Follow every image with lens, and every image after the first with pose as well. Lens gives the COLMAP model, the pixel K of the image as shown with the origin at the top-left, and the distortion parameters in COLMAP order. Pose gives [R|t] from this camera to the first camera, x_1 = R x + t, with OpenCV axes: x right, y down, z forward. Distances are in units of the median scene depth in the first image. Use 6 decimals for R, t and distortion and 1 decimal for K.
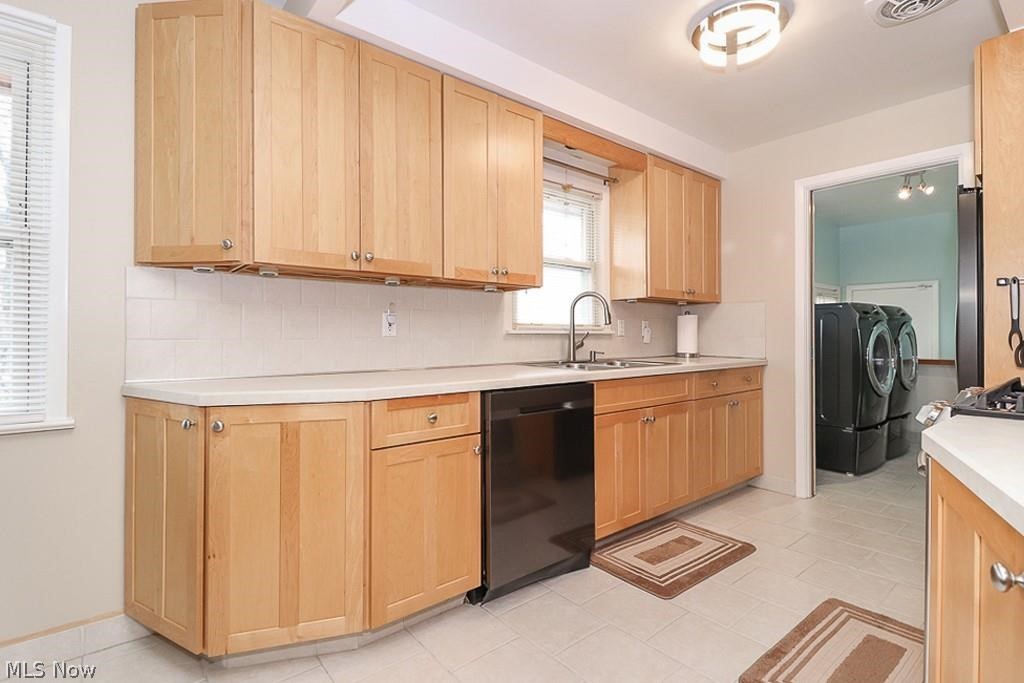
lens RADIAL K [[486.3, 0, 512.2], [0, 486.3, 339.3], [0, 0, 1]] dist [-0.002650, -0.000513]
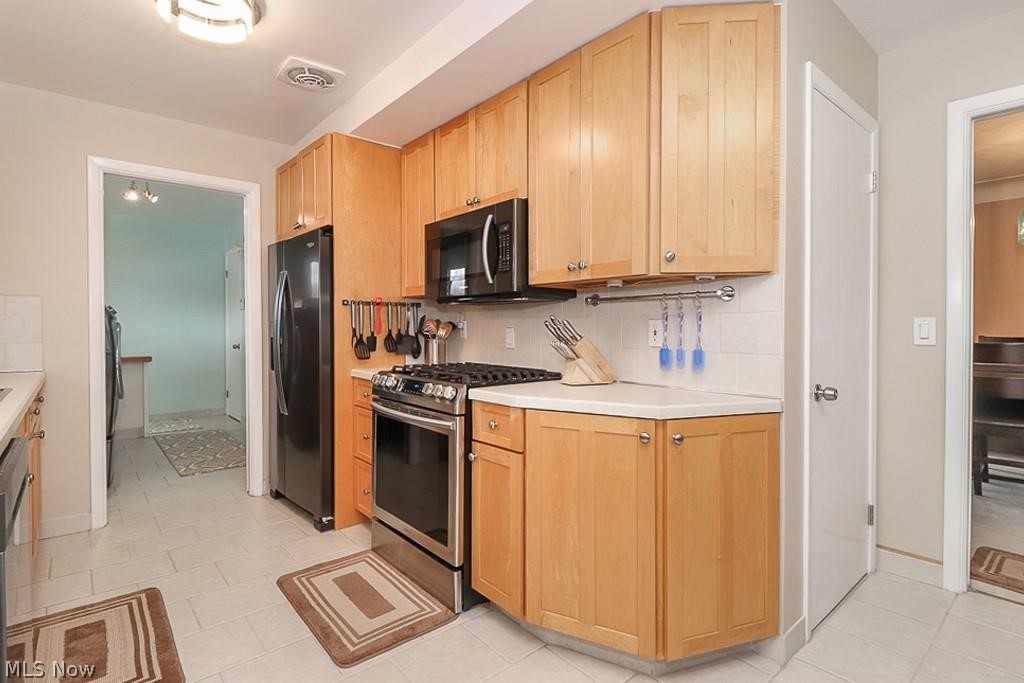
lens RADIAL K [[486.3, 0, 513.6], [0, 486.3, 338.8], [0, 0, 1]] dist [-0.002650, -0.000513]
pose [[-0.045577, -0.004484, 0.998951, -0.368508], [0.001661, 0.999988, 0.004565, -0.009944], [-0.998959, 0.001867, -0.045569, 0.410697]]
